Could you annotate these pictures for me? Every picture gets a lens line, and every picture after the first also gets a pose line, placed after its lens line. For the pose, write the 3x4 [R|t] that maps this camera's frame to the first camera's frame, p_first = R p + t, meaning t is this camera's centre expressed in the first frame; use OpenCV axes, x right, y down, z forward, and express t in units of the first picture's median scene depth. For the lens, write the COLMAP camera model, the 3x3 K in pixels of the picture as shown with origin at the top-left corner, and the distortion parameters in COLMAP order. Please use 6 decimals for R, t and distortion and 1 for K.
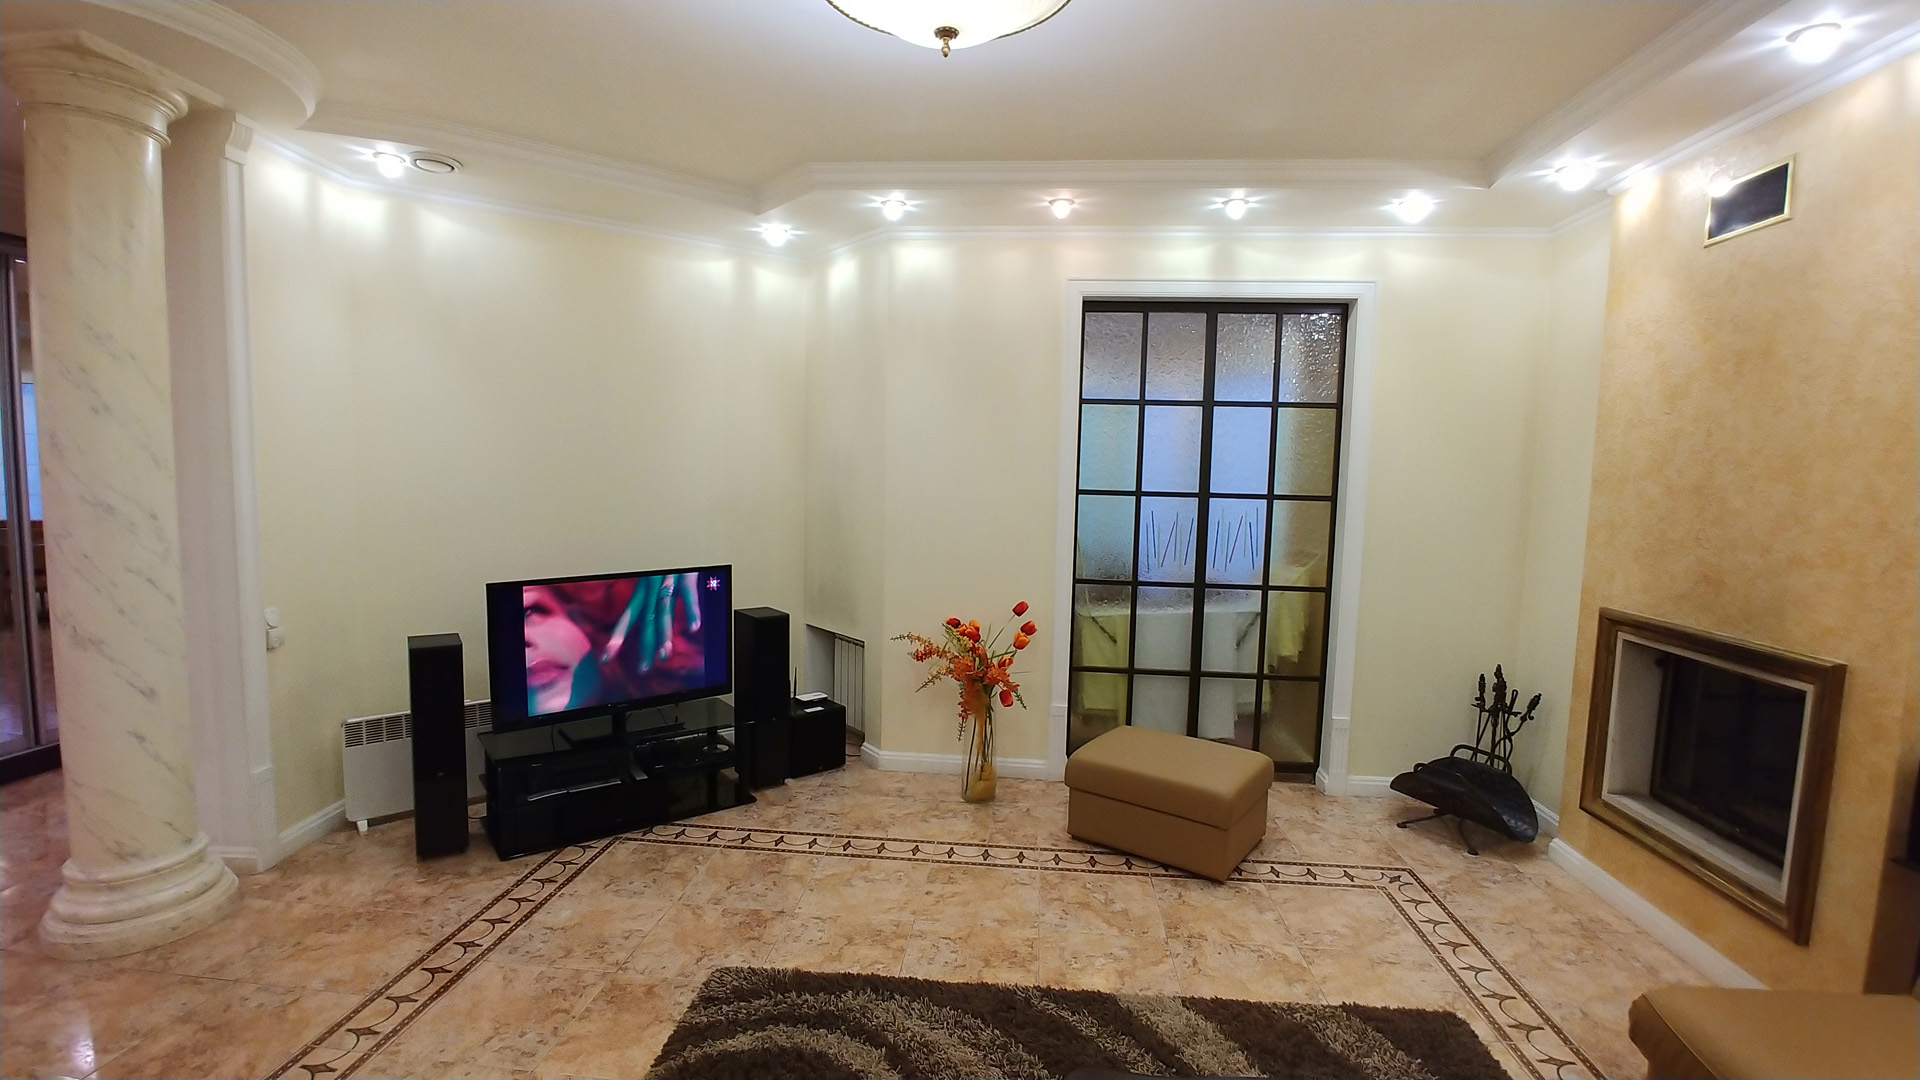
lens RADIAL K [[835.5, 0, 955.9], [0, 835.5, 545.6], [0, 0, 1]] dist [-0.032126, 0.004589]
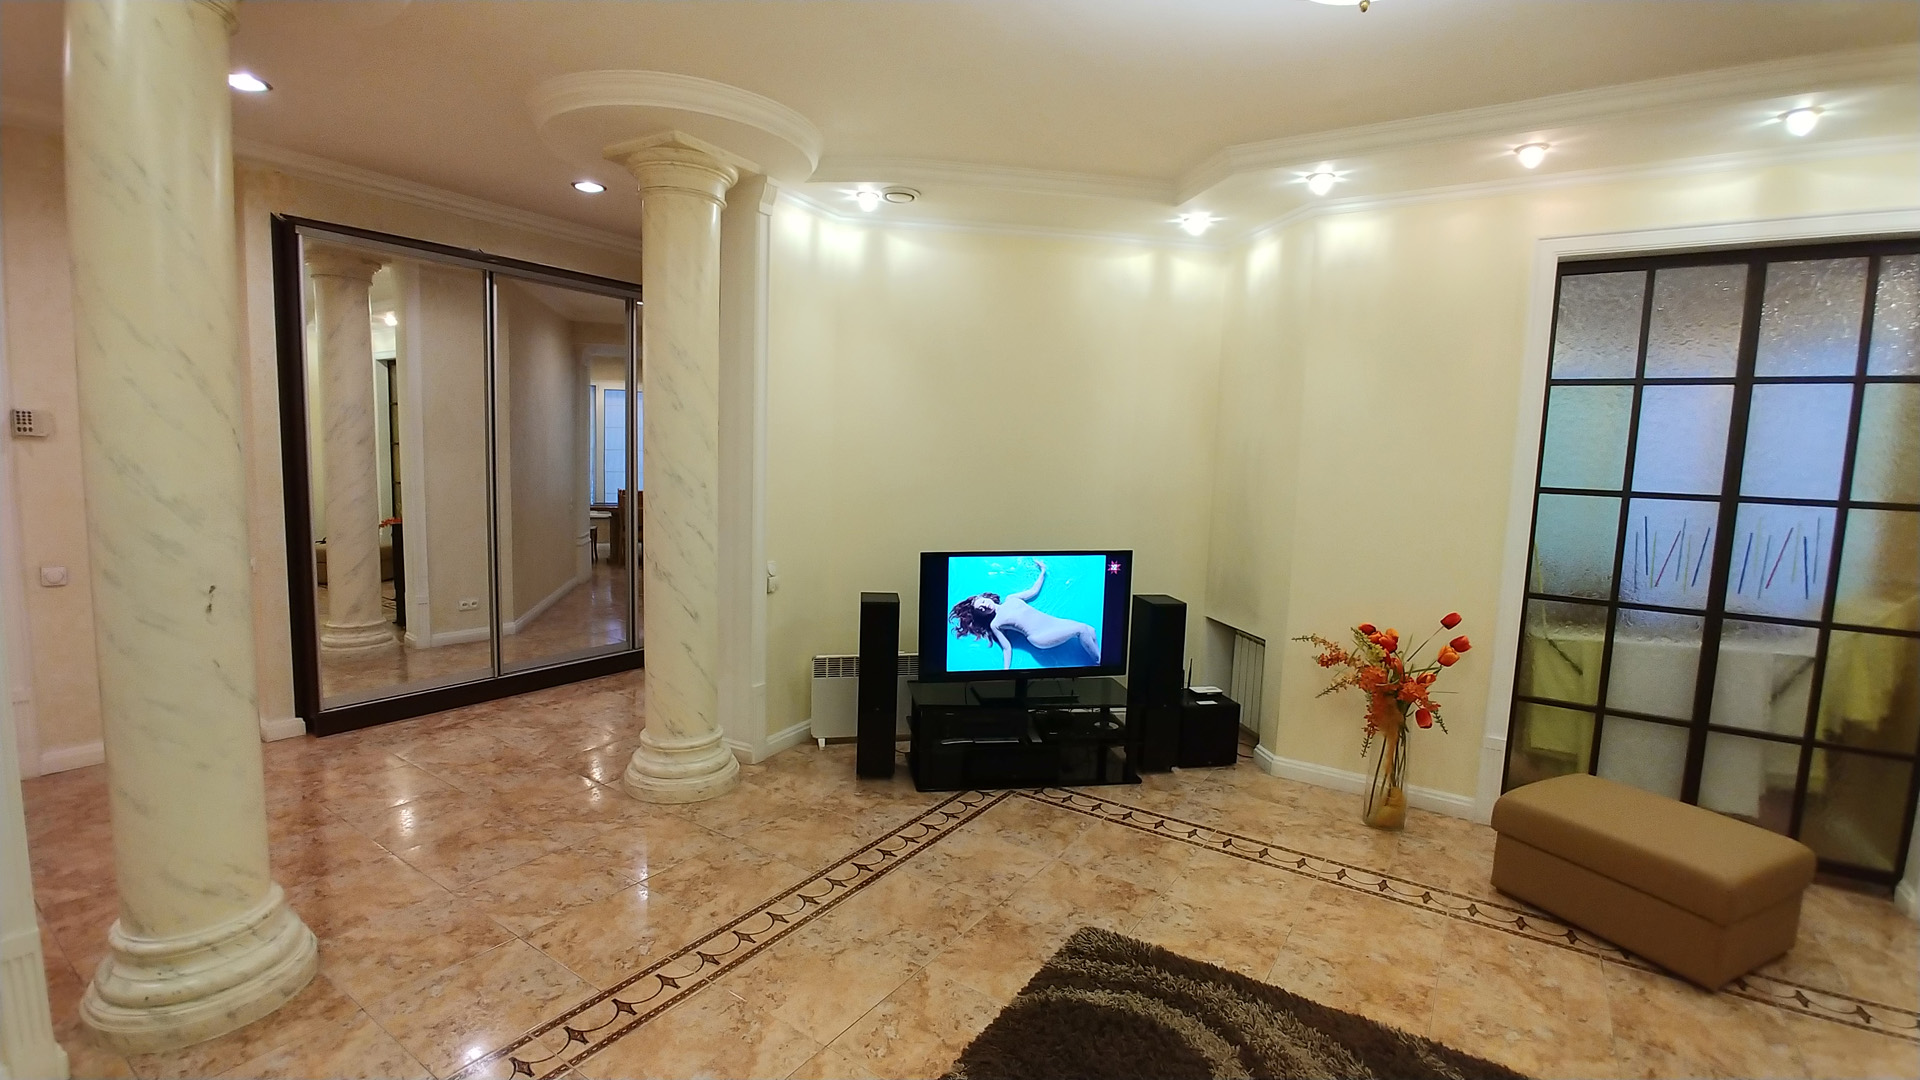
lens RADIAL K [[835.5, 0, 953.0], [0, 835.5, 545.2], [0, 0, 1]] dist [-0.032126, 0.004589]
pose [[0.879736, 0.058264, -0.471880, 0.025349], [-0.055364, 0.998265, 0.020042, 0.009049], [0.472229, 0.008493, 0.881435, -0.015829]]
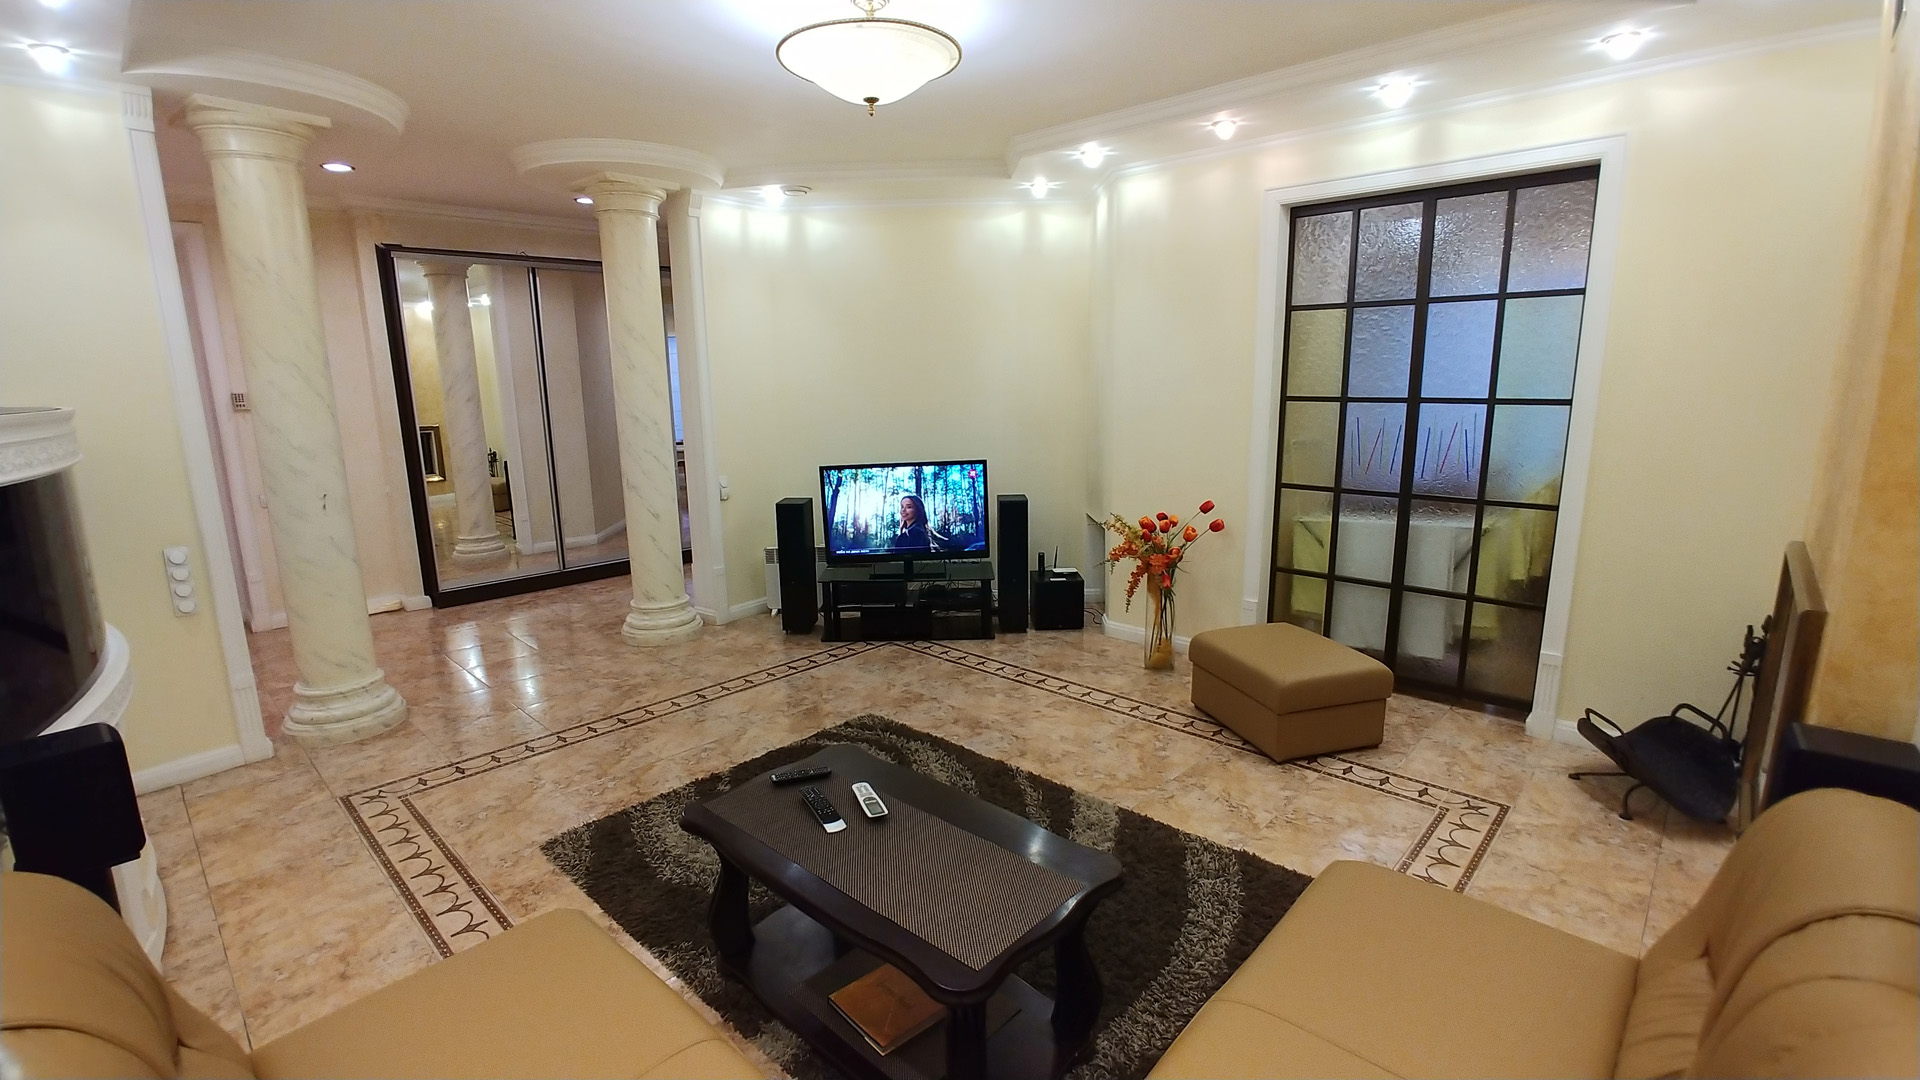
lens RADIAL K [[835.5, 0, 952.1], [0, 835.5, 548.2], [0, 0, 1]] dist [-0.032126, 0.004589]
pose [[0.787158, 0.089921, -0.610161, 0.574566], [-0.020431, 0.992573, 0.119921, 0.005137], [0.616413, -0.081930, 0.783149, -0.085971]]
